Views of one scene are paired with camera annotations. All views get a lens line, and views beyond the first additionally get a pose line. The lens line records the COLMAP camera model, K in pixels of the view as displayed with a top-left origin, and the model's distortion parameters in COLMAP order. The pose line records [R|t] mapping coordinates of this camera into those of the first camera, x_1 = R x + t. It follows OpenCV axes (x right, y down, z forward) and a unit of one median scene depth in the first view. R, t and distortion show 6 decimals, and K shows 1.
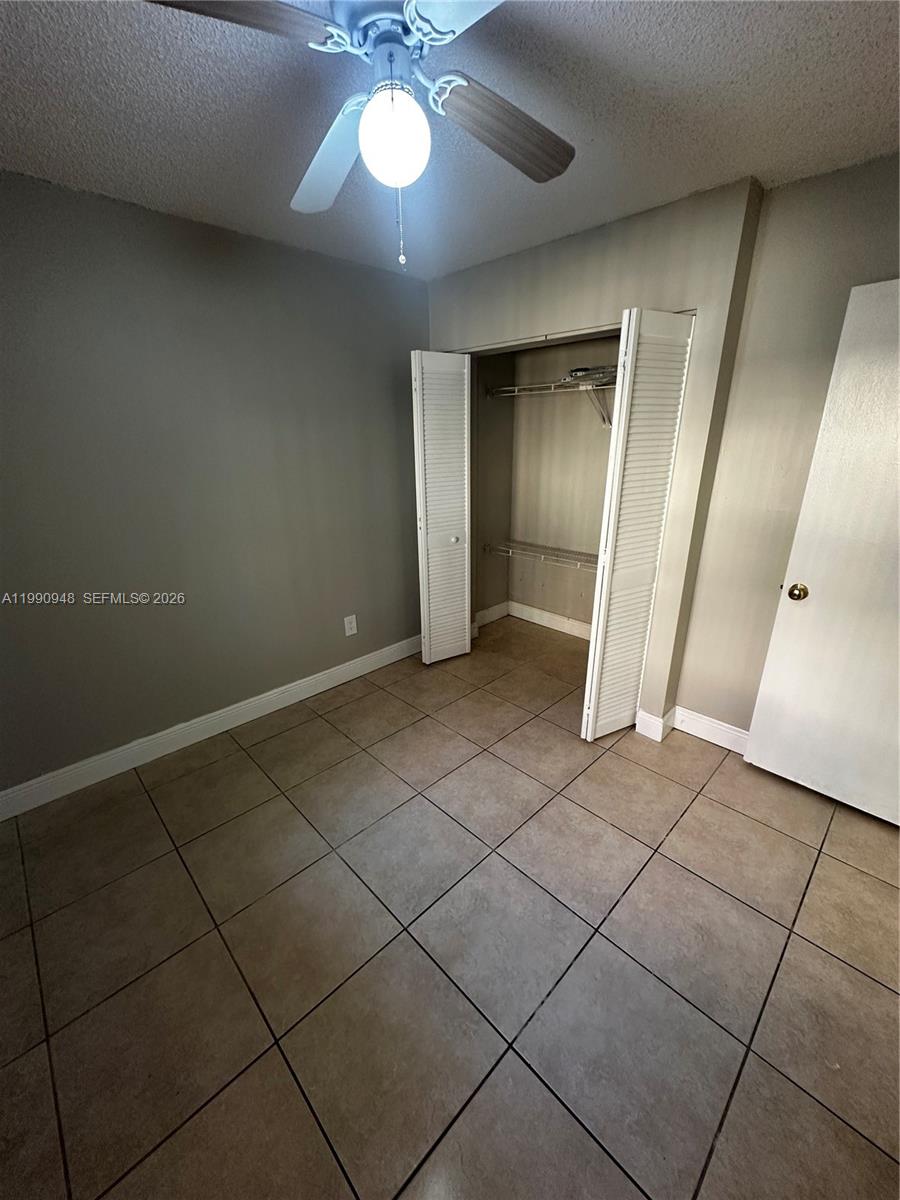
lens RADIAL K [[471.2, 0, 447.9], [0, 471.2, 611.9], [0, 0, 1]] dist [0.001181, -0.000032]
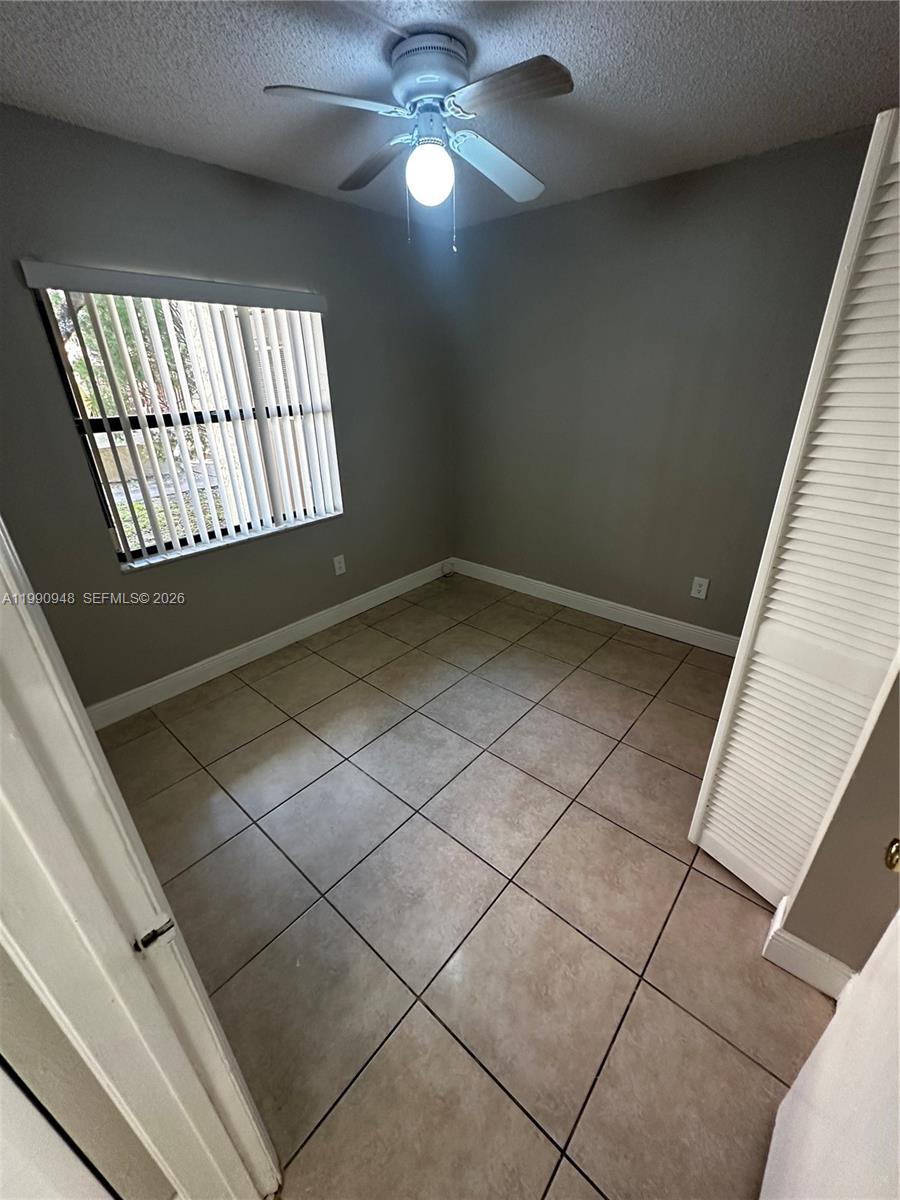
lens RADIAL K [[479.5, 0, 448.9], [0, 479.5, 601.1], [0, 0, 1]] dist [0.000632, -0.000128]
pose [[0.088499, 0.439169, -0.894035, 0.902356], [-0.340796, 0.856739, 0.387114, -0.218444], [0.935963, 0.270424, 0.225488, 0.500636]]
